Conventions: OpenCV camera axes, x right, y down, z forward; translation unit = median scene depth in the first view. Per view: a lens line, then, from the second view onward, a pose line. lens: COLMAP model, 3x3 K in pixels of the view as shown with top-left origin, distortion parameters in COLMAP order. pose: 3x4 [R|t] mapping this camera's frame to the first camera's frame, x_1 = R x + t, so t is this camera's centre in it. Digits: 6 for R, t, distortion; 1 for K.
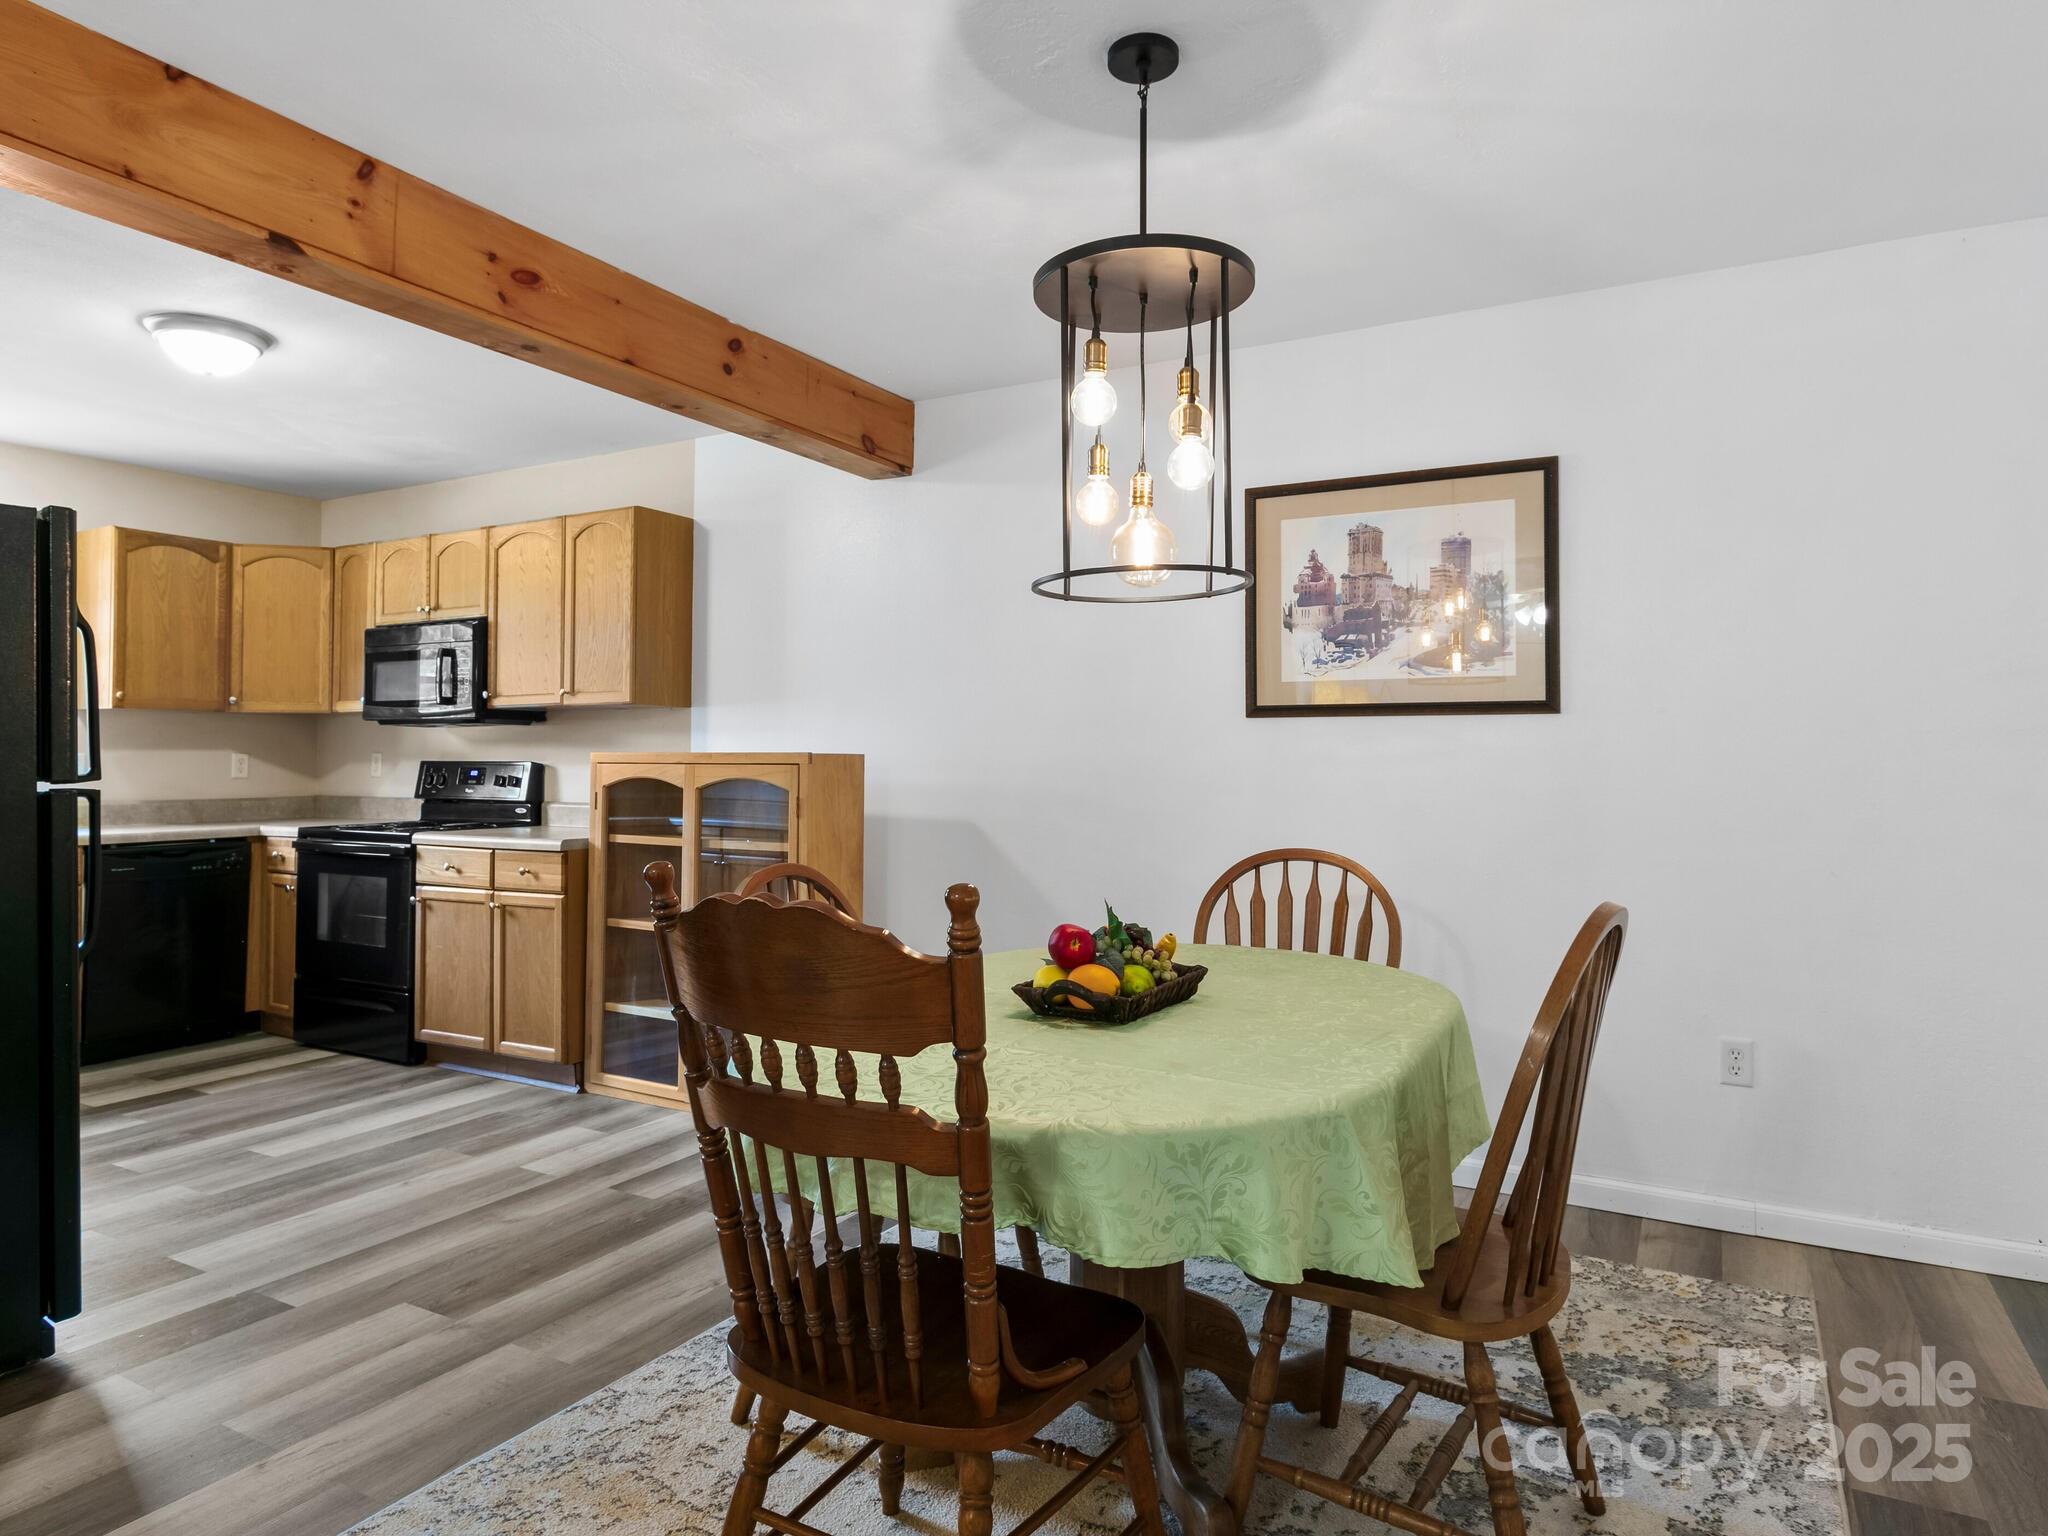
lens RADIAL K [[1244.1, 0, 1016.9], [0, 1244.1, 729.9], [0, 0, 1]] dist [0.002977, -0.000011]
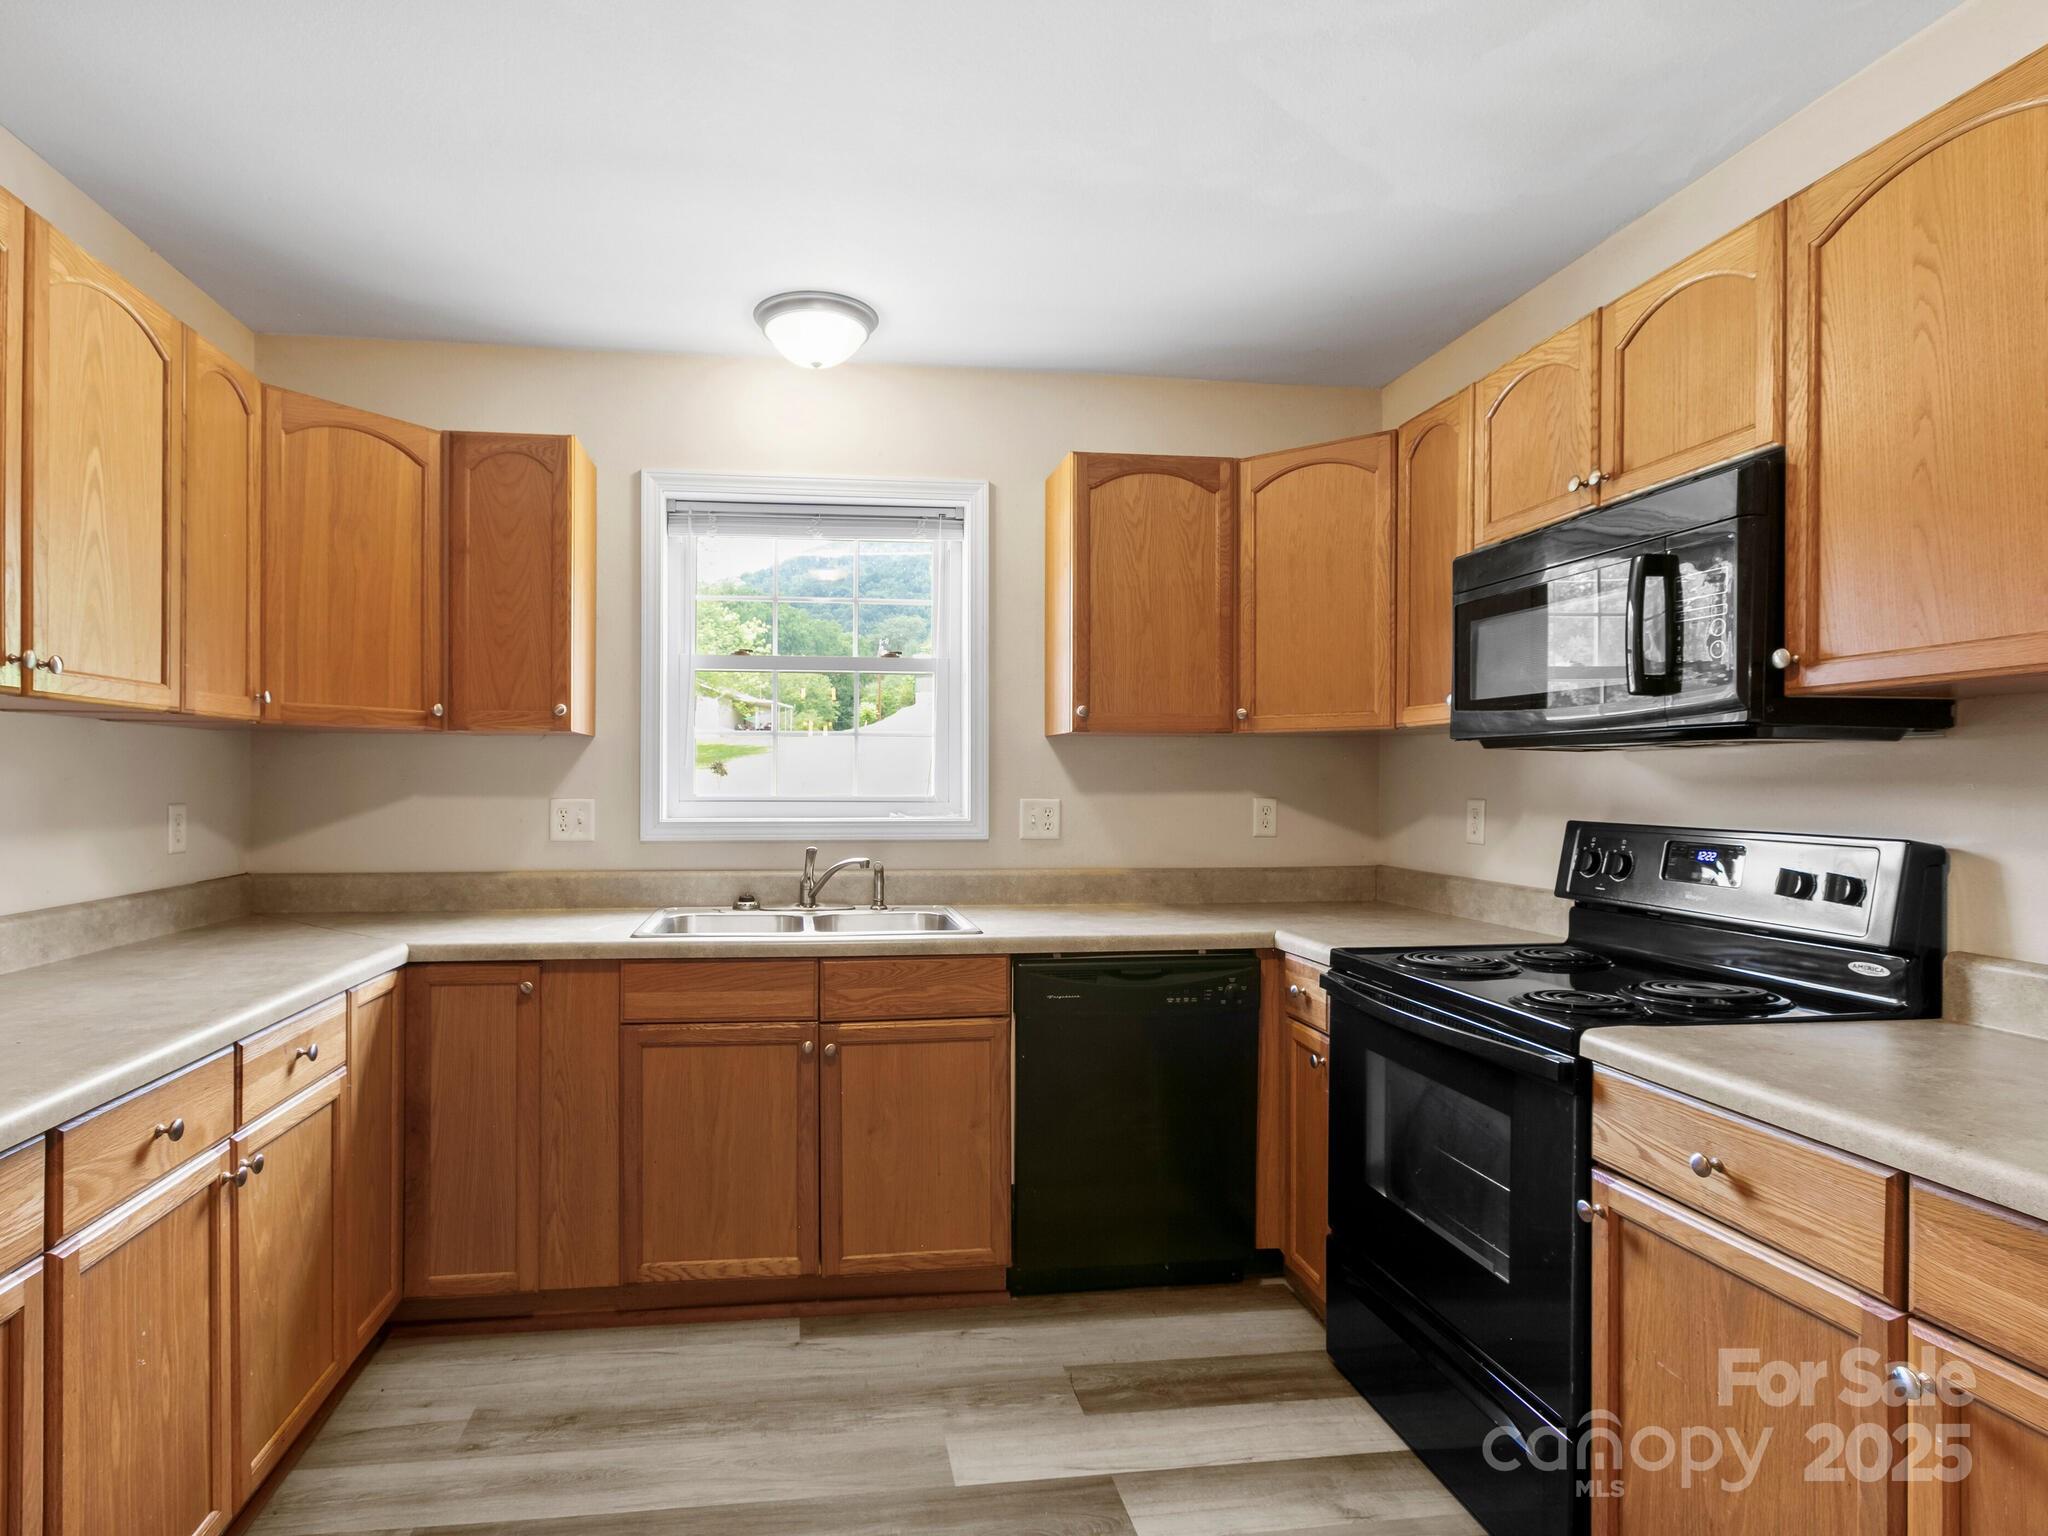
lens RADIAL K [[1070.2, 0, 932.0], [0, 1070.2, 786.8], [0, 0, 1]] dist [0.000647, 0.001050]
pose [[0.593262, 0.005434, -0.804991, -0.423396], [0.018299, 0.999628, 0.020234, -0.002032], [0.804801, -0.026735, 0.592942, 0.807106]]
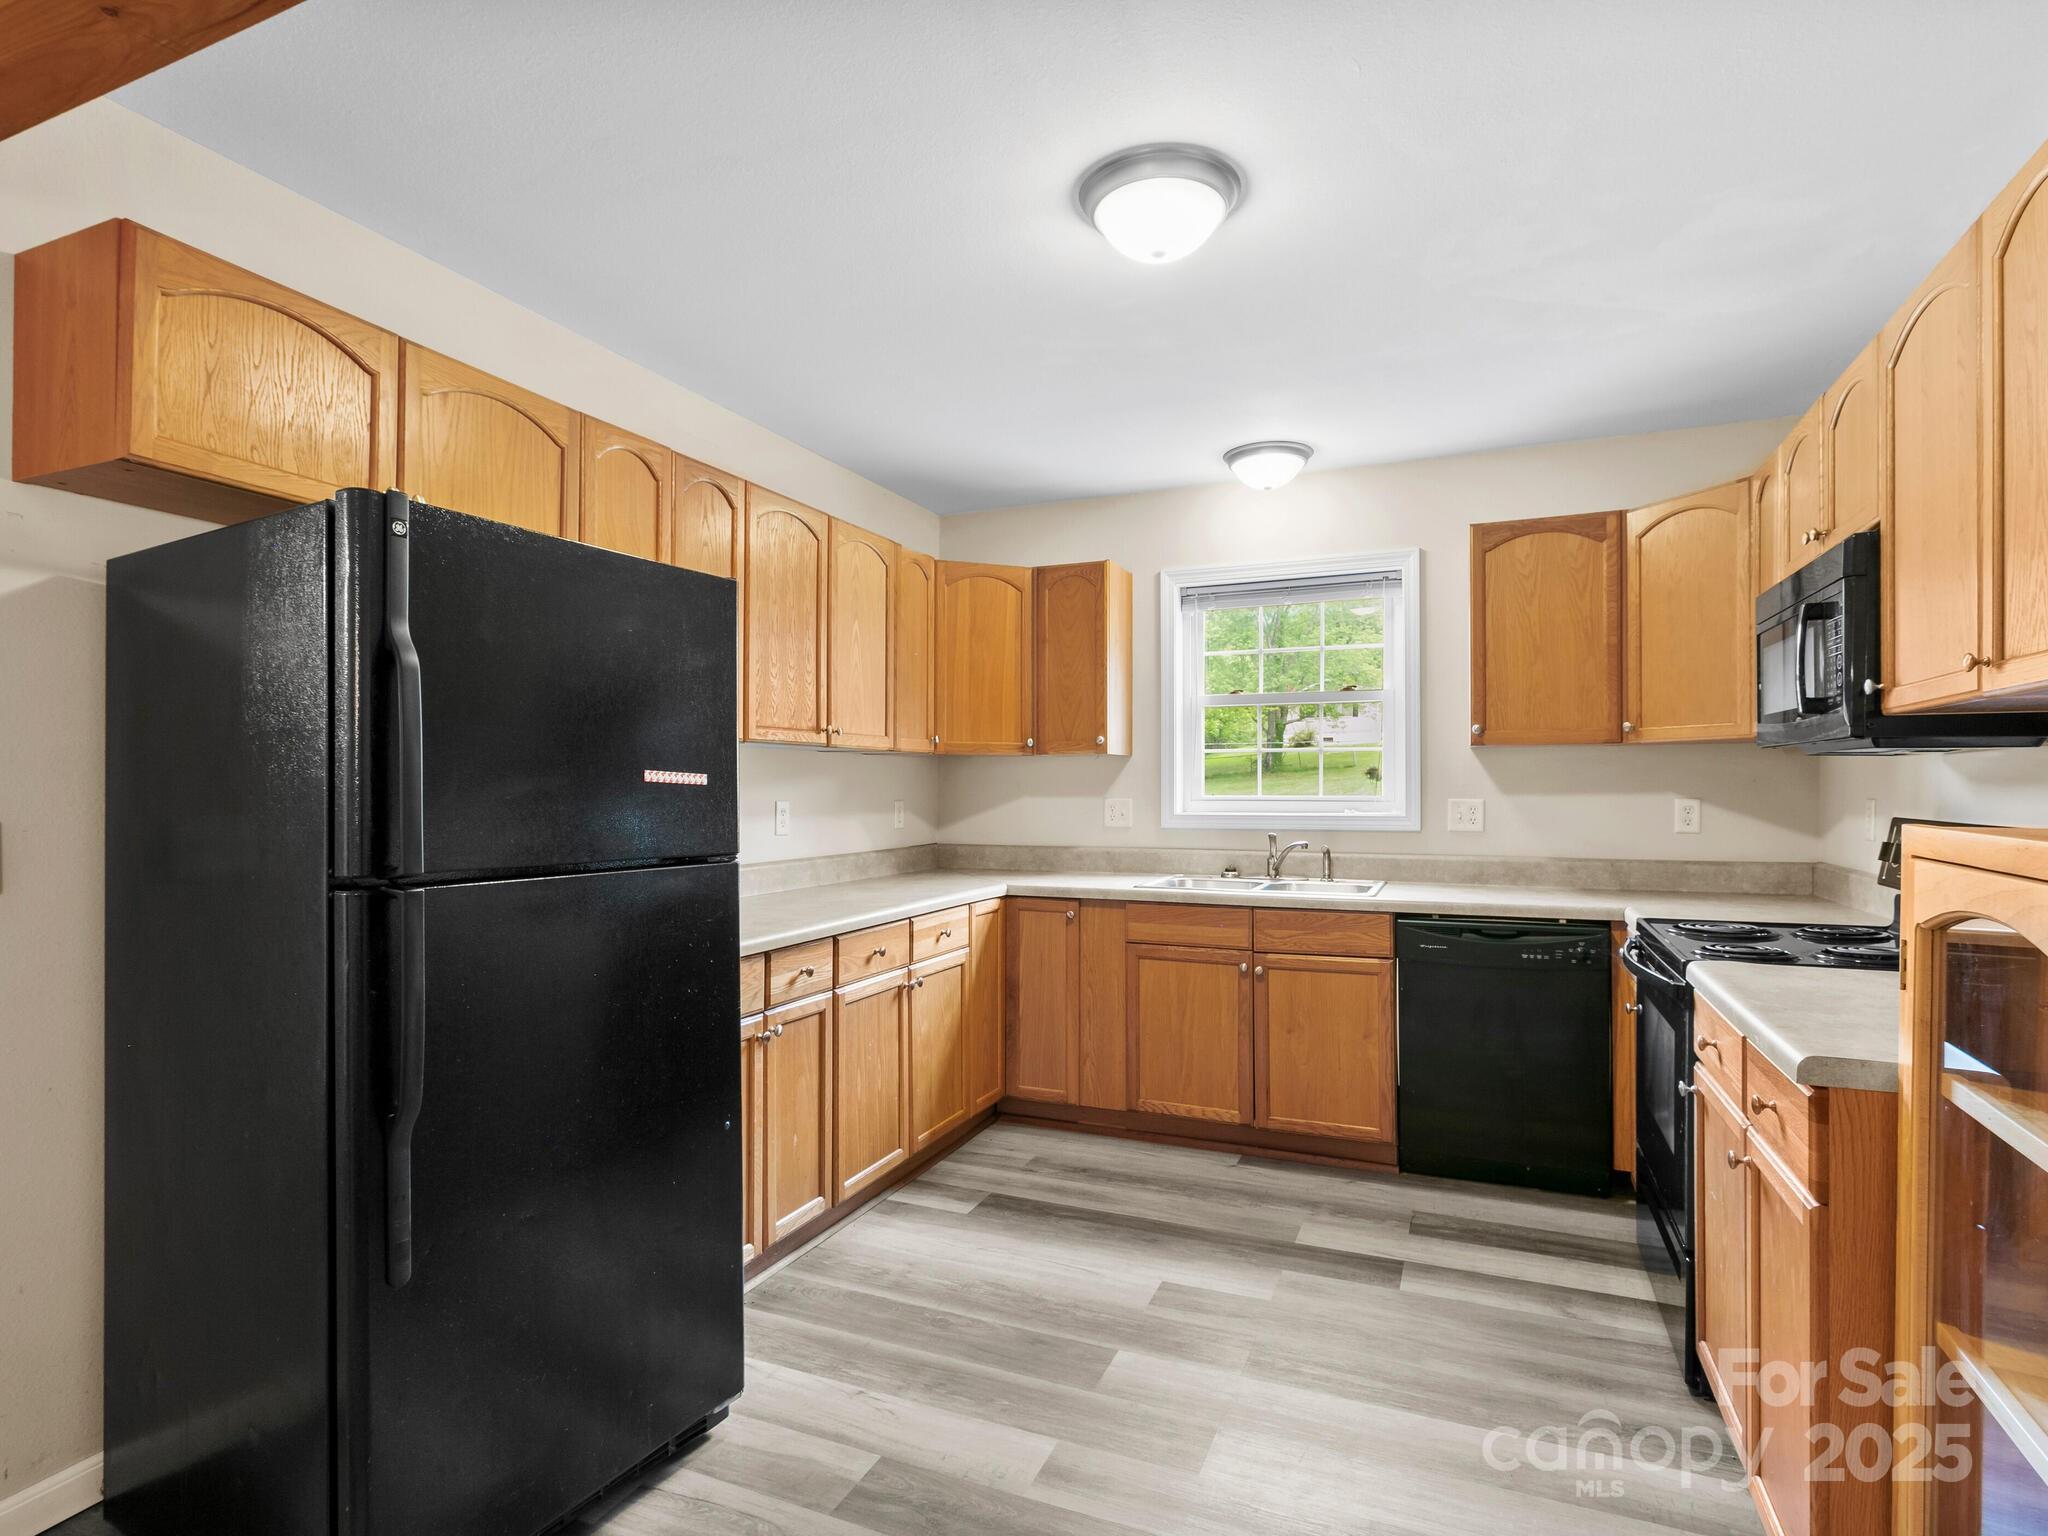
lens RADIAL K [[1055.4, 0, 1033.6], [0, 1055.4, 787.0], [0, 0, 1]] dist [0.003747, 0.000686]
pose [[0.111798, -0.000090, -0.993731, -0.084998], [0.028084, 0.999601, 0.003069, -0.000664], [0.993334, -0.028251, 0.111756, 0.841260]]
